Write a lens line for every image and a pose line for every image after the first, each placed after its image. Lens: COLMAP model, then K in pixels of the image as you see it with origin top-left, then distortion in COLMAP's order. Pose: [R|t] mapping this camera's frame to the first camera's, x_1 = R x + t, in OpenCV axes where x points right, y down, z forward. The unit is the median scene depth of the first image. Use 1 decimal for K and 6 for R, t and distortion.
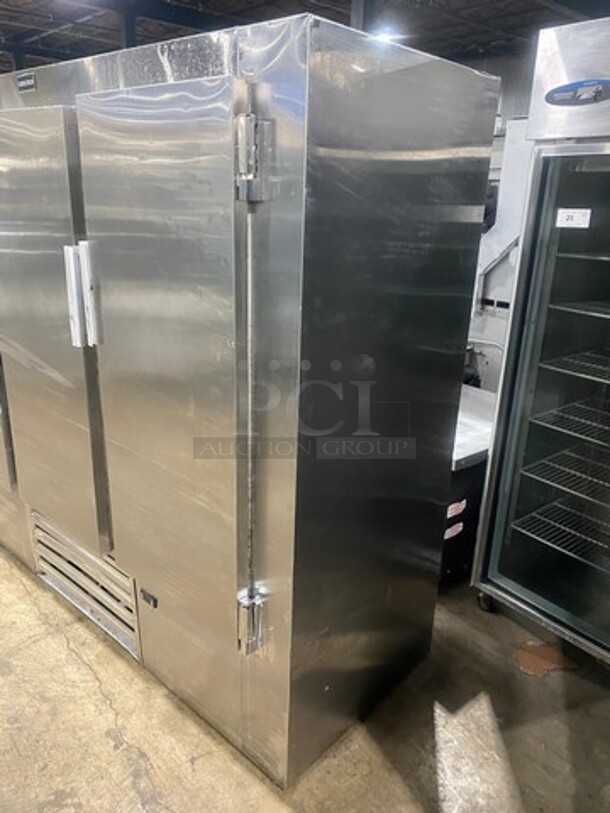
lens RADIAL K [[634.4, 0, 295.6], [0, 634.4, 406.0], [0, 0, 1]] dist [-0.005304, -0.013251]
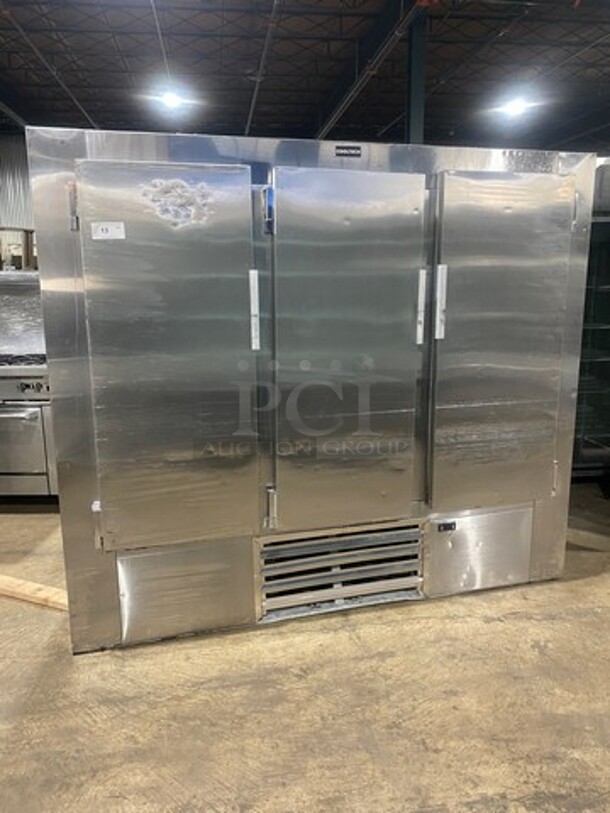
lens RADIAL K [[634.4, 0, 295.6], [0, 634.4, 406.0], [0, 0, 1]] dist [-0.005304, -0.013251]
pose [[0.537625, -0.194103, 0.820538, -1.426755], [0.307740, 0.951183, 0.023374, -0.071273], [-0.785020, 0.239945, 0.571113, 0.409277]]
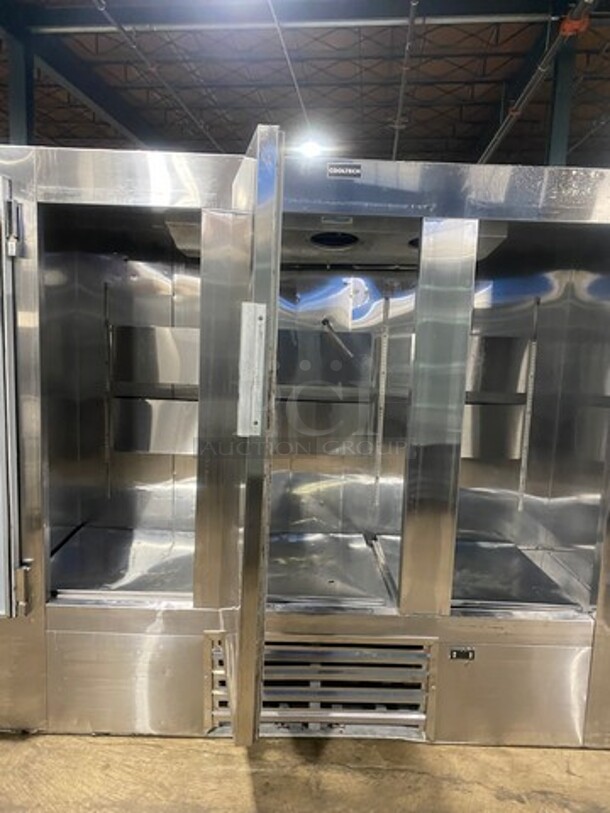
lens RADIAL K [[616.8, 0, 303.3], [0, 616.8, 410.2], [0, 0, 1]] dist [-0.001935, -0.003186]
pose [[0.737083, -0.090316, 0.669740, -1.034113], [0.213354, 0.971445, -0.103805, -0.033386], [-0.641240, 0.219405, 0.735305, 0.333103]]
